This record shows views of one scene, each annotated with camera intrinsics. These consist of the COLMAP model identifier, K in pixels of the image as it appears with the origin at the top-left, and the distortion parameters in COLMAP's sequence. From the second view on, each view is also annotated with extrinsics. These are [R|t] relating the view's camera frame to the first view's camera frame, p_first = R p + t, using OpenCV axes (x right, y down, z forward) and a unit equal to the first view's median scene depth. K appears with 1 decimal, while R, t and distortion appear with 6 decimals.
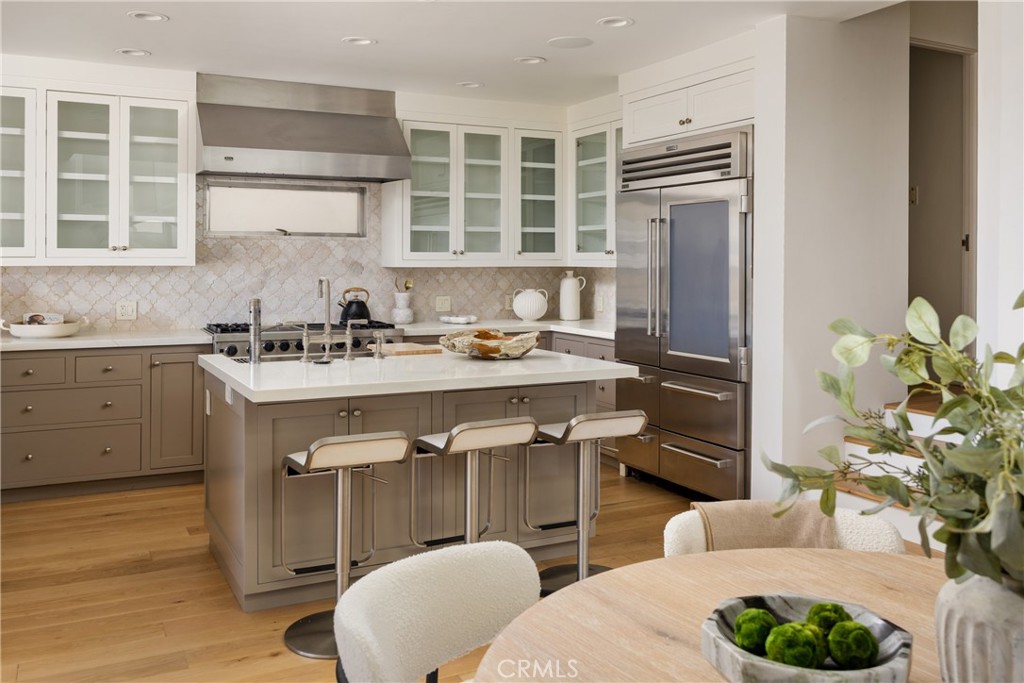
lens RADIAL K [[880.5, 0, 539.5], [0, 880.5, 257.3], [0, 0, 1]] dist [-0.018697, 0.015313]
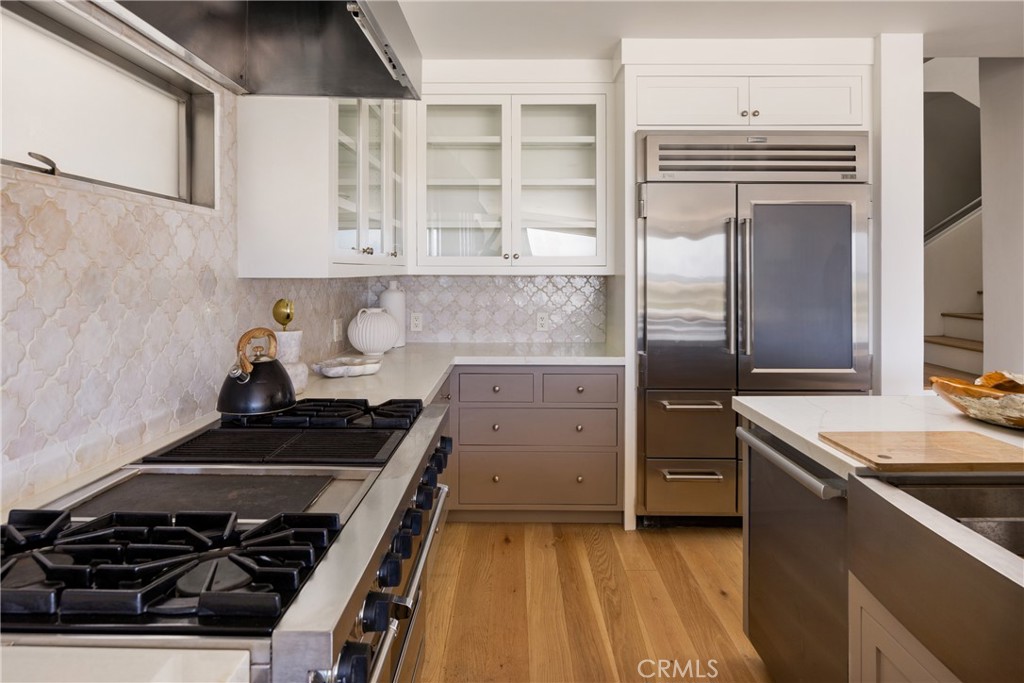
lens RADIAL K [[583.0, 0, 516.2], [0, 583.0, 269.1], [0, 0, 1]] dist [-0.001680, -0.000081]
pose [[0.476818, 0.001773, 0.879000, -0.425843], [-0.005507, 0.999984, 0.000971, 0.006130], [-0.878985, -0.005304, 0.476820, 0.824638]]
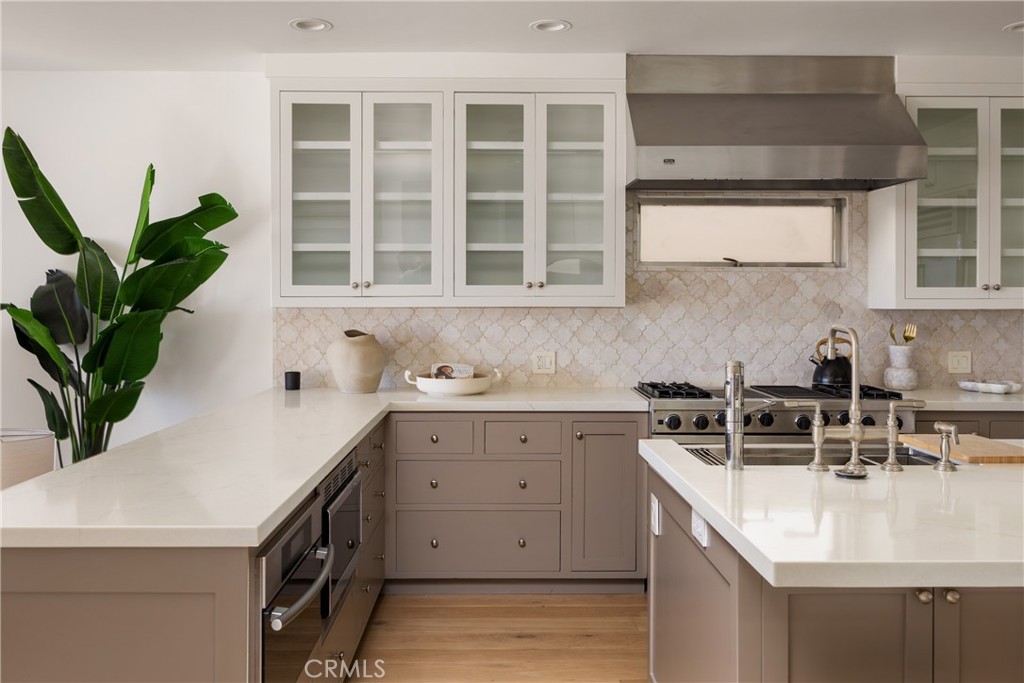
lens RADIAL K [[880.5, 0, 513.6], [0, 880.5, 337.4], [0, 0, 1]] dist [-0.018697, 0.015313]
pose [[0.888561, 0.016888, -0.458448, -0.121944], [0.003670, 0.999029, 0.043914, 0.002072], [0.458744, -0.040702, 0.887636, 0.263649]]
